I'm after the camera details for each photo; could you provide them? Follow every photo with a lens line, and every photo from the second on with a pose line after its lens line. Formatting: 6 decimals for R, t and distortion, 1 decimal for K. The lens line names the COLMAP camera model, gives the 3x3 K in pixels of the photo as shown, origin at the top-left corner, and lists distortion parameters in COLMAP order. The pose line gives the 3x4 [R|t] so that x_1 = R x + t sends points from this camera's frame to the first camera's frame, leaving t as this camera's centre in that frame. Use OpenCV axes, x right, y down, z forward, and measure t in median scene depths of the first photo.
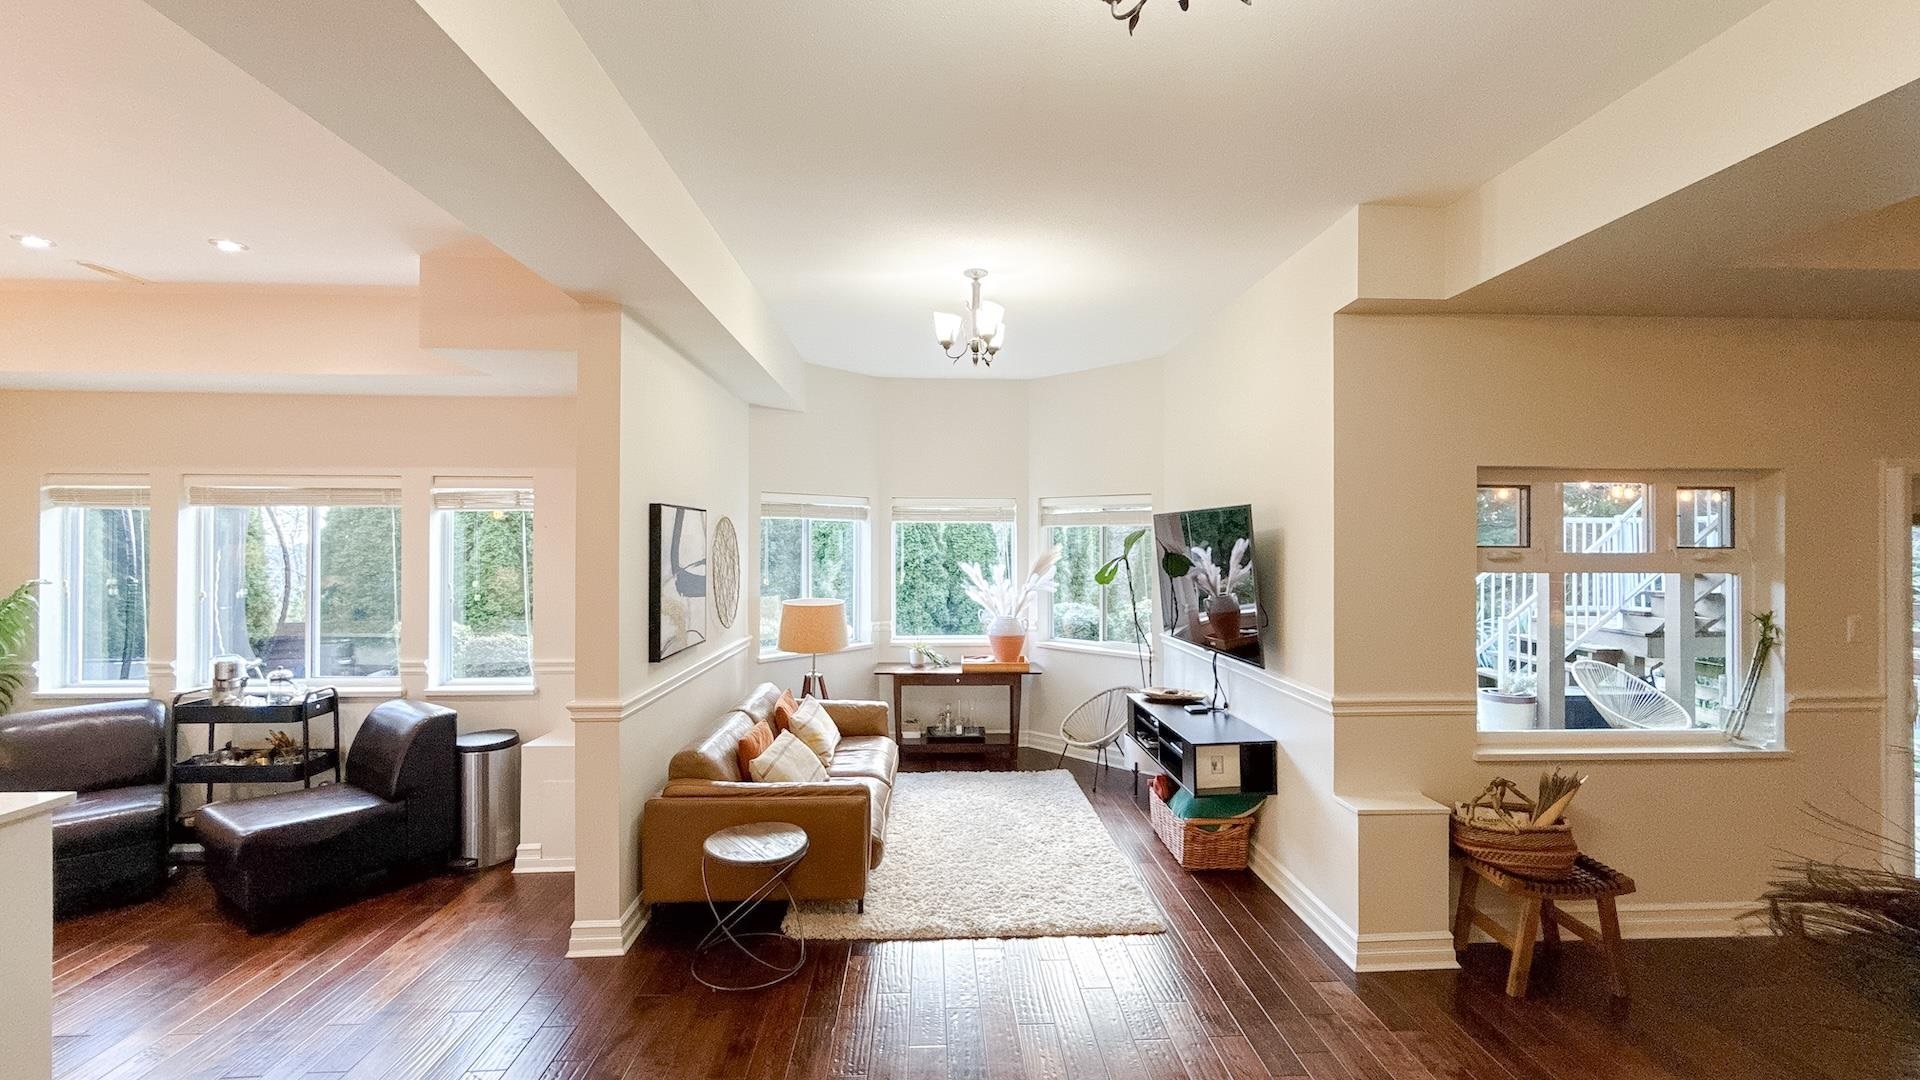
lens RADIAL K [[778.3, 0, 960.0], [0, 778.3, 540.0], [0, 0, 1]] dist [-0.000270, 0.000229]
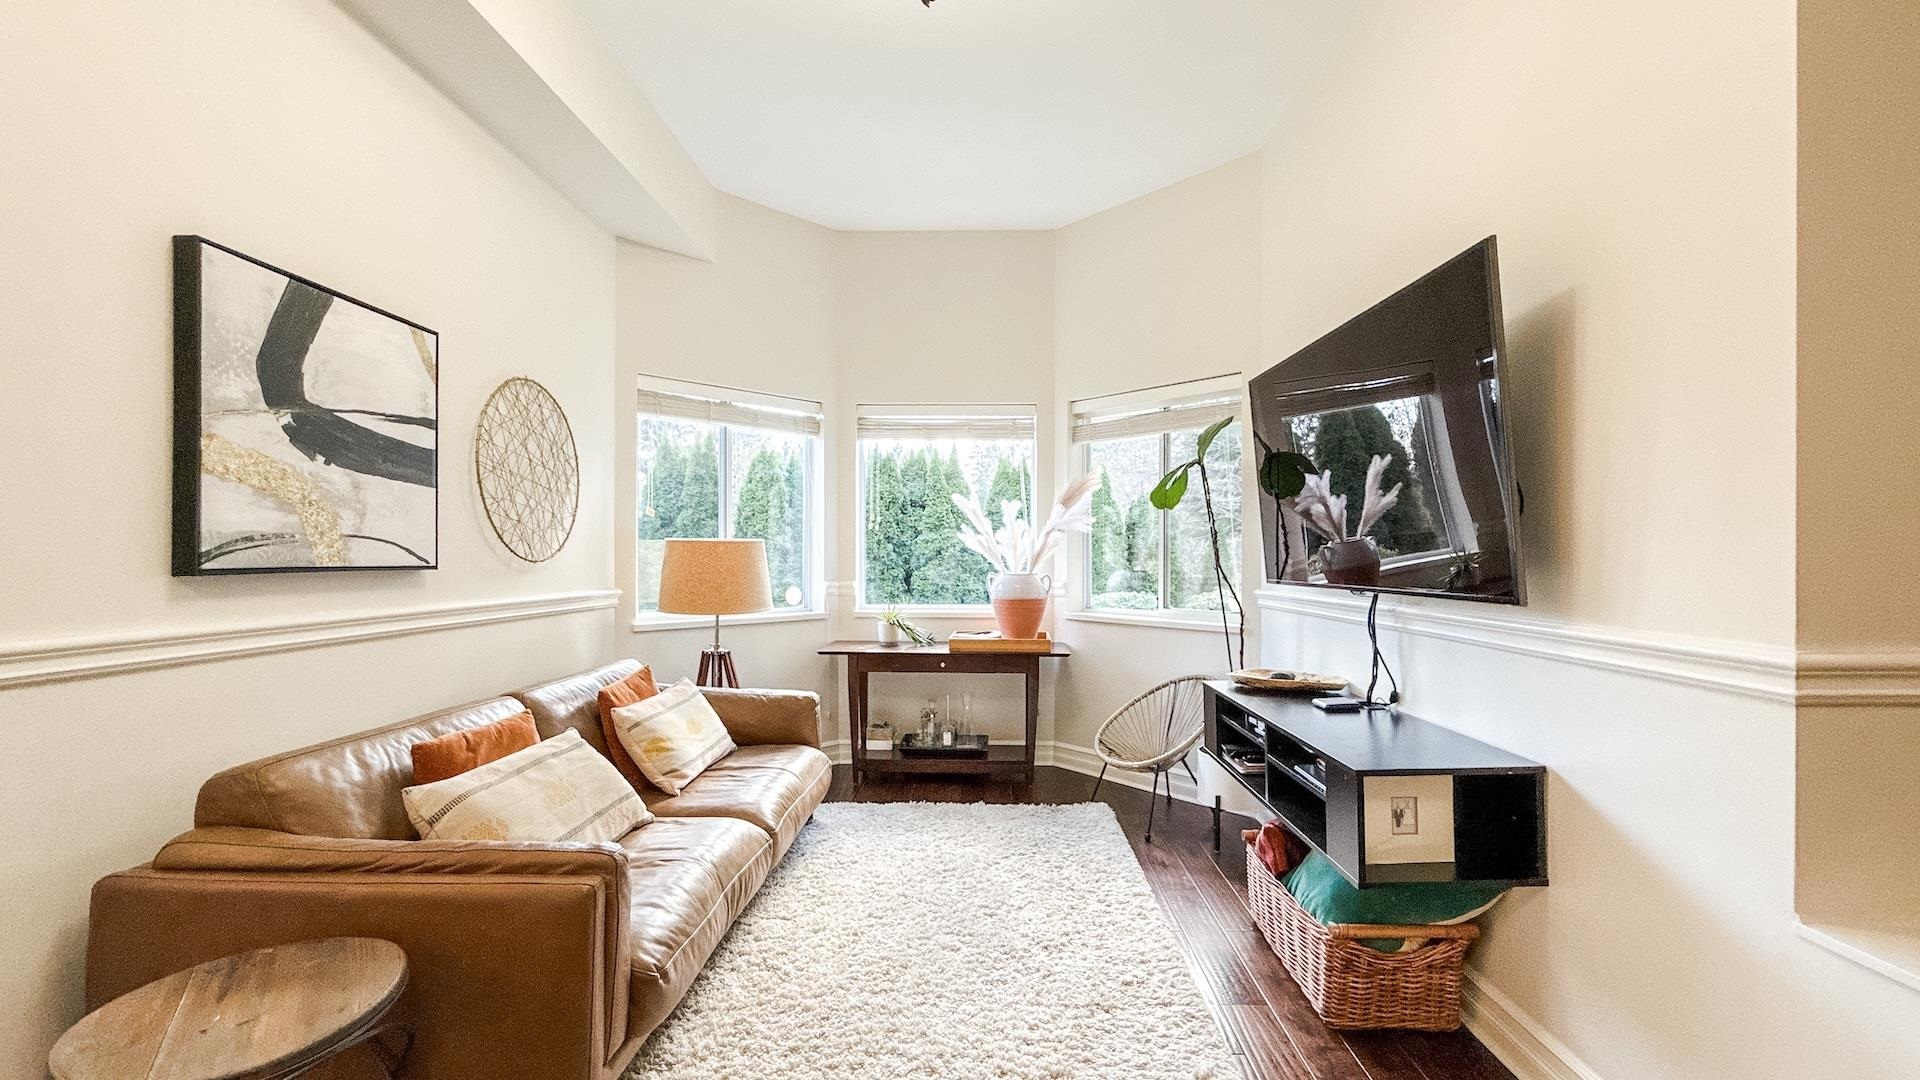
lens RADIAL K [[778.3, 0, 973.5], [0, 778.3, 558.5], [0, 0, 1]] dist [0.000722, 0.000036]
pose [[0.997953, 0.001287, -0.063934, 0.075257], [-0.000914, 0.999982, 0.005860, 0.098108], [0.063940, -0.005790, 0.997937, 0.385419]]
